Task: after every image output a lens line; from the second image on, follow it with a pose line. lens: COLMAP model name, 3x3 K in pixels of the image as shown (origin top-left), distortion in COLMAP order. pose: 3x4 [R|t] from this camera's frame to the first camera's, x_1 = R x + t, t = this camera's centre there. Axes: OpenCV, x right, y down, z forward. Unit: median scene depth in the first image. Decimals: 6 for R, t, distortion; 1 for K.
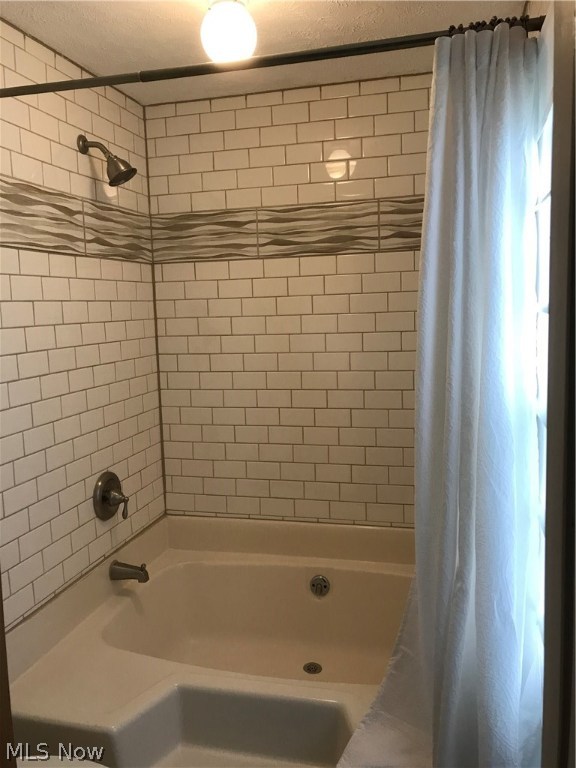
lens RADIAL K [[635.1, 0, 287.7], [0, 635.1, 383.9], [0, 0, 1]] dist [0.062382, -0.076550]
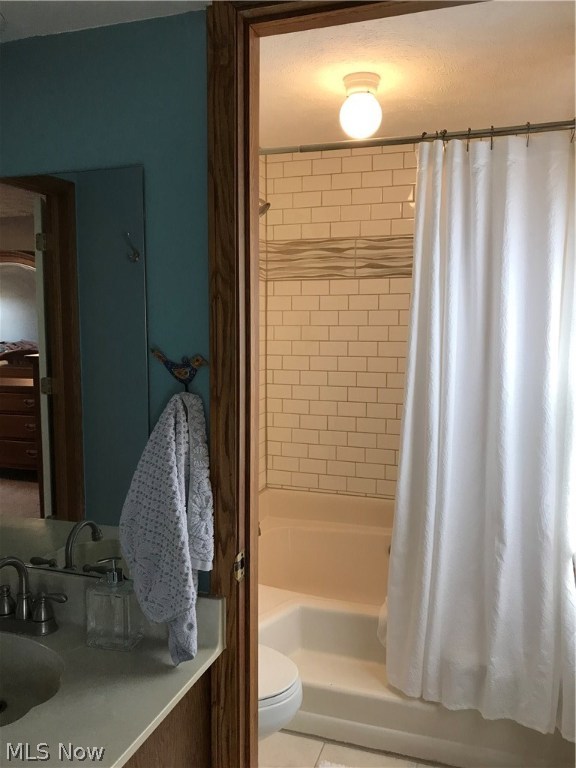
lens RADIAL K [[635.1, 0, 289.6], [0, 635.1, 384.8], [0, 0, 1]] dist [0.062382, -0.076550]
pose [[0.994102, 0.047005, -0.097734, -0.041434], [-0.050542, 0.998142, -0.034038, 0.051620], [0.095952, 0.038777, 0.994630, -0.206391]]
